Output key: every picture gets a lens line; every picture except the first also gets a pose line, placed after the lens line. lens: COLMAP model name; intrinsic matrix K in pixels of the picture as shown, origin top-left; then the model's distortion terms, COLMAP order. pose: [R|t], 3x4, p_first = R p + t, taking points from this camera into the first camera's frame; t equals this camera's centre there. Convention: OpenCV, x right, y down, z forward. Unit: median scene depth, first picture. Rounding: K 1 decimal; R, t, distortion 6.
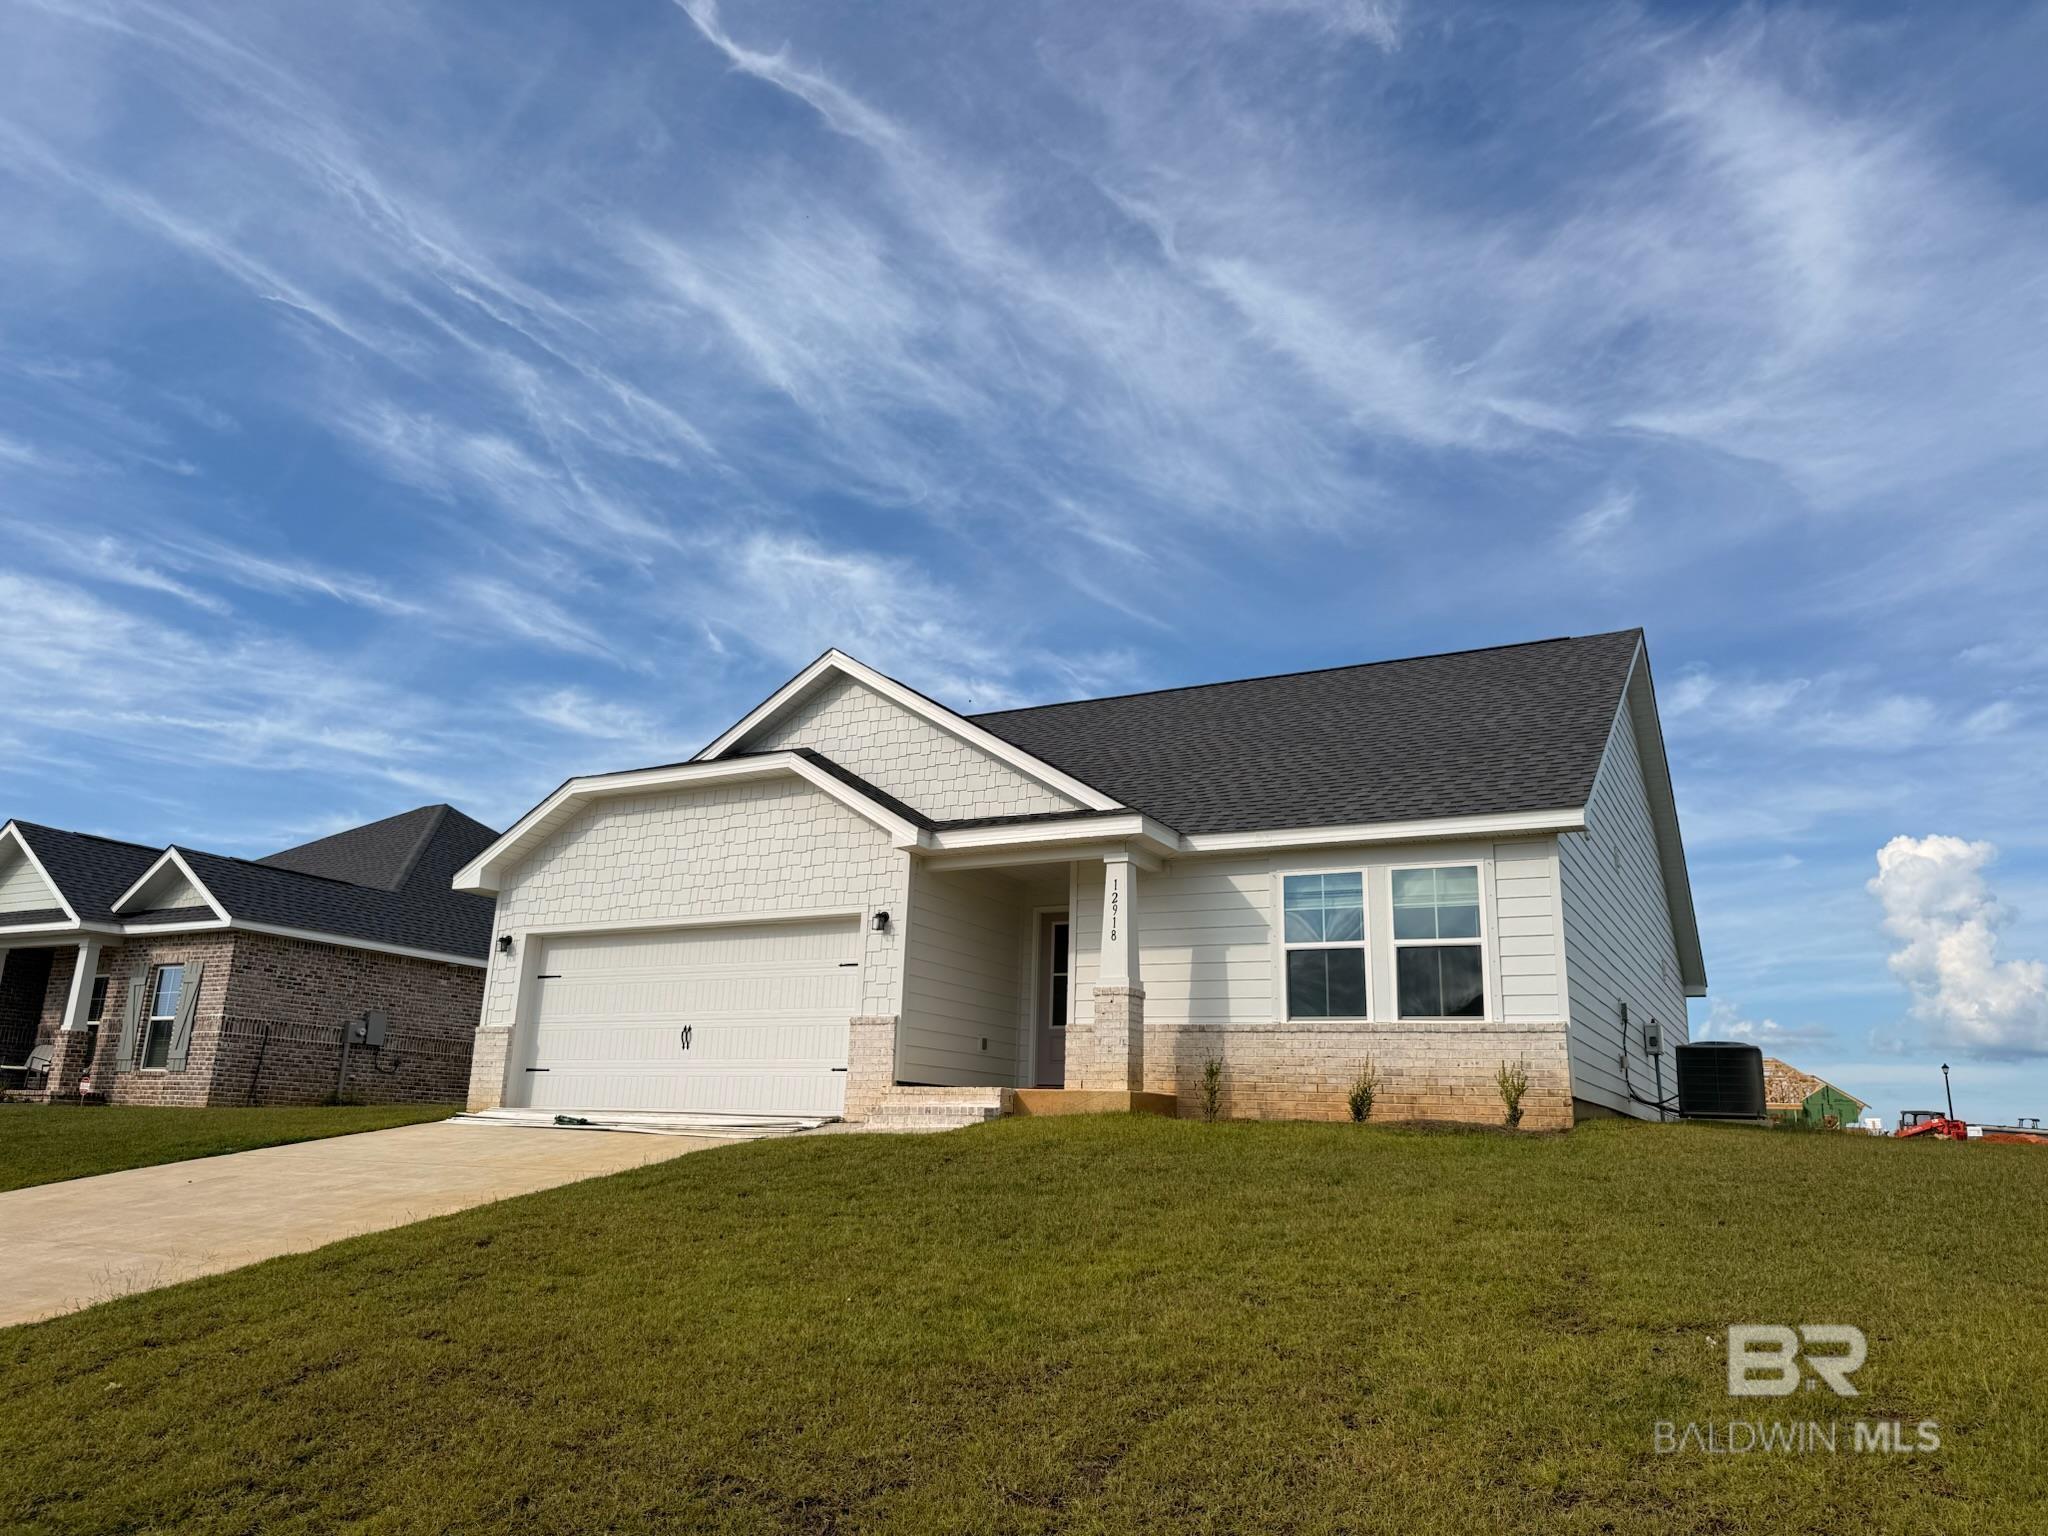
lens RADIAL K [[1426.2, 0, 1022.5], [0, 1426.2, 835.7], [0, 0, 1]] dist [0.182770, 0.000122]
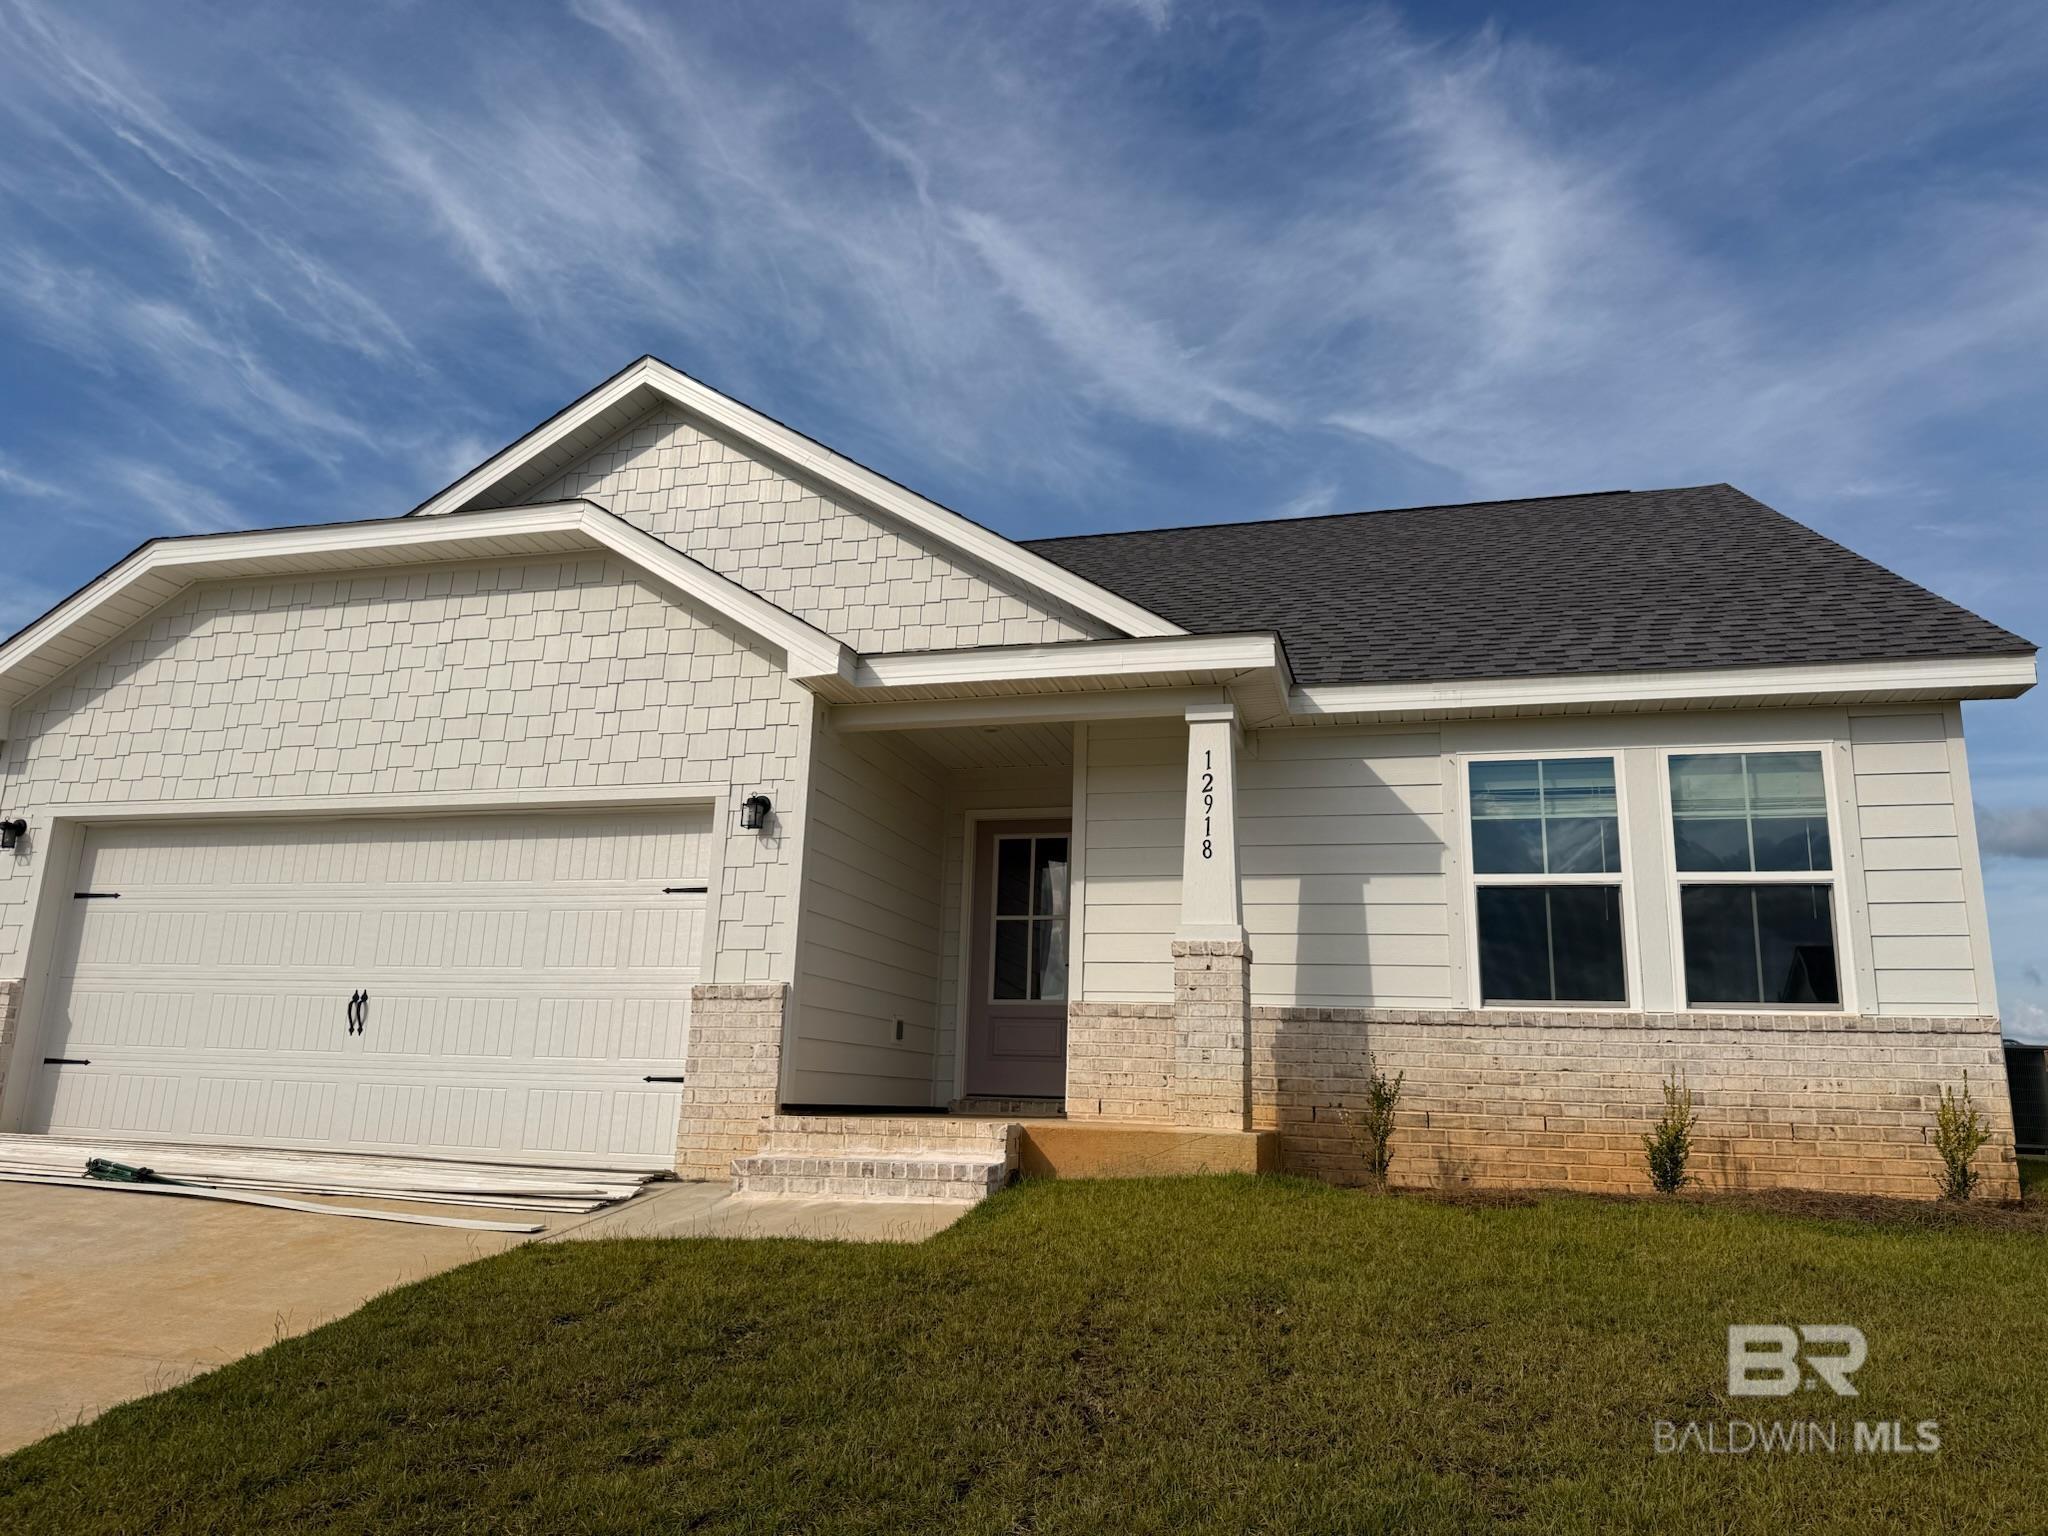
lens RADIAL K [[1278.0, 0, 1018.2], [0, 1278.0, 832.3], [0, 0, 1]] dist [0.120241, -0.140523]
pose [[0.971063, 0.041716, 0.235153, -0.110797], [-0.048052, 0.998618, 0.021277, 0.049401], [-0.233941, -0.031961, 0.971725, 0.470404]]
